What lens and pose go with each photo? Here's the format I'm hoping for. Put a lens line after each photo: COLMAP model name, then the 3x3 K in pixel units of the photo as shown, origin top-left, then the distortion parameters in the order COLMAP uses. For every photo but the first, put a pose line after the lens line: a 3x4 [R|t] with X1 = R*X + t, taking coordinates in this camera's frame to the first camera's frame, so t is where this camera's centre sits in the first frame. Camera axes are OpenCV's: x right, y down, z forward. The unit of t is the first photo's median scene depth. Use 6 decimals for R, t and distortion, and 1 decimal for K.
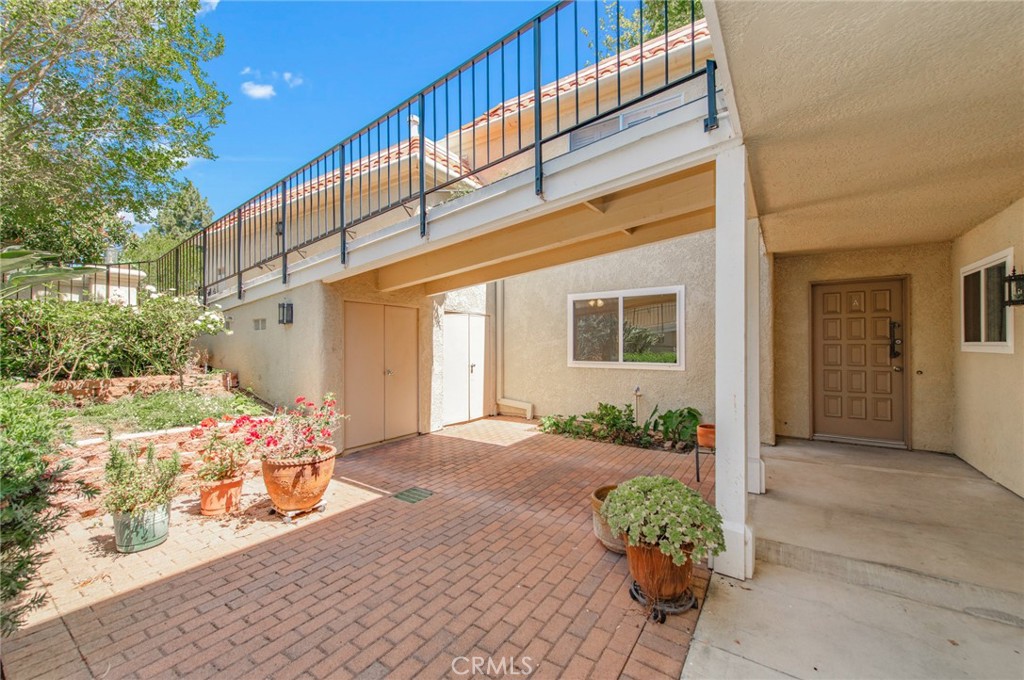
lens RADIAL K [[403.0, 0, 508.8], [0, 403.0, 342.5], [0, 0, 1]] dist [0.014631, -0.004012]
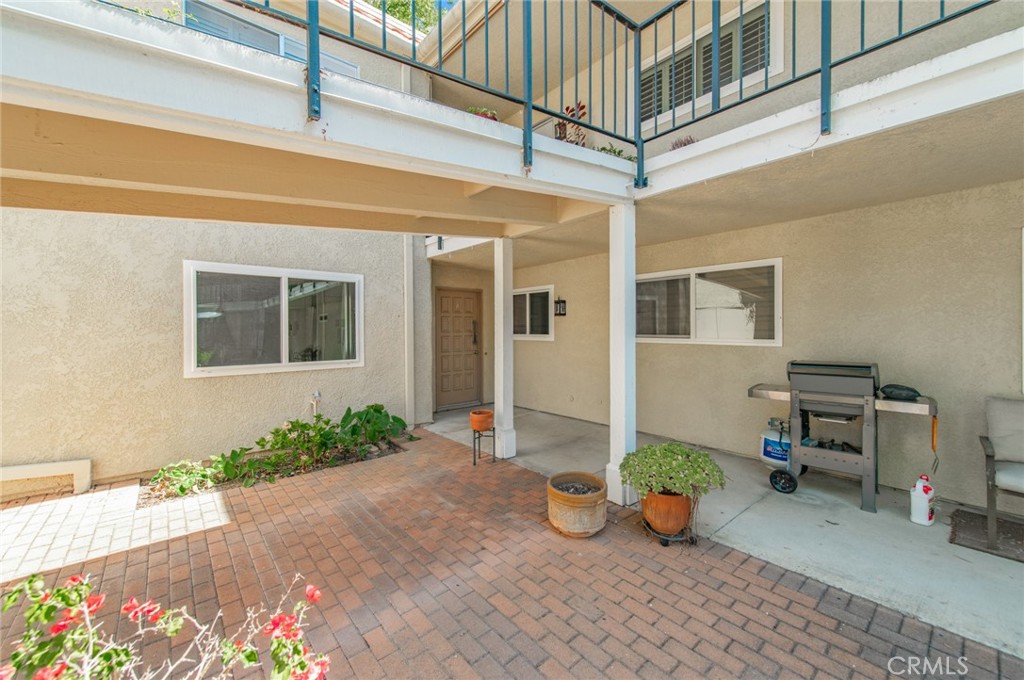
lens RADIAL K [[403.0, 0, 518.3], [0, 403.0, 329.6], [0, 0, 1]] dist [0.014631, -0.004012]
pose [[0.253033, -0.000748, 0.967457, -0.419553], [0.001137, 0.999999, 0.000476, -0.017079], [-0.967457, 0.000979, 0.253034, 0.460337]]
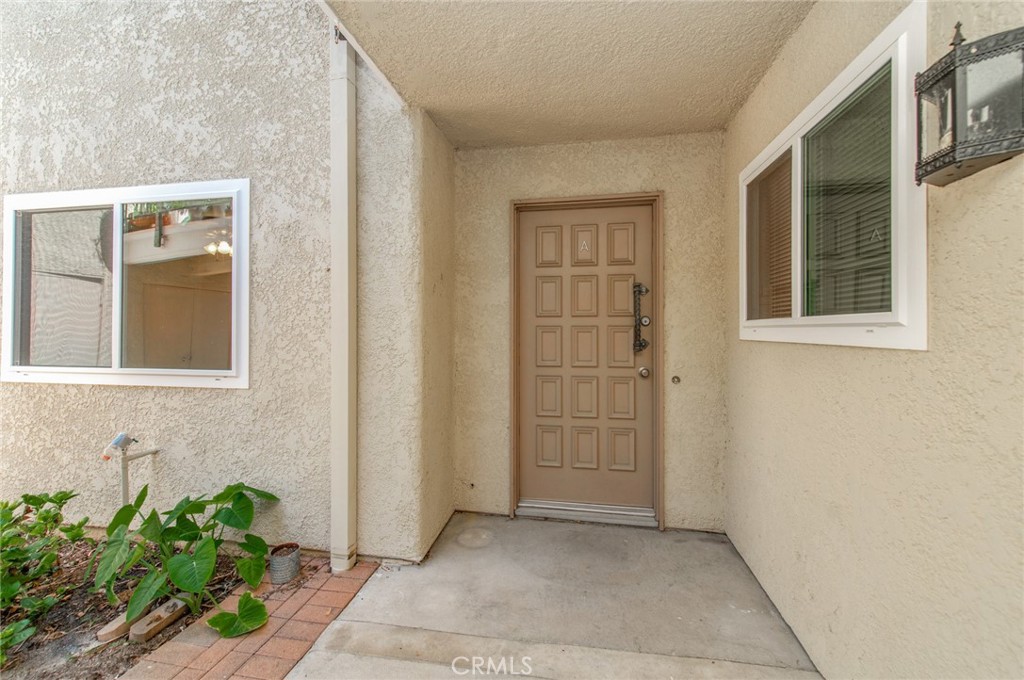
lens RADIAL K [[403.0, 0, 509.0], [0, 403.0, 329.6], [0, 0, 1]] dist [0.014631, -0.004012]
pose [[0.912249, 0.006342, 0.409587, 0.560213], [-0.005678, 0.999980, -0.002837, 0.011264], [-0.409597, 0.000262, 0.912267, 0.573978]]
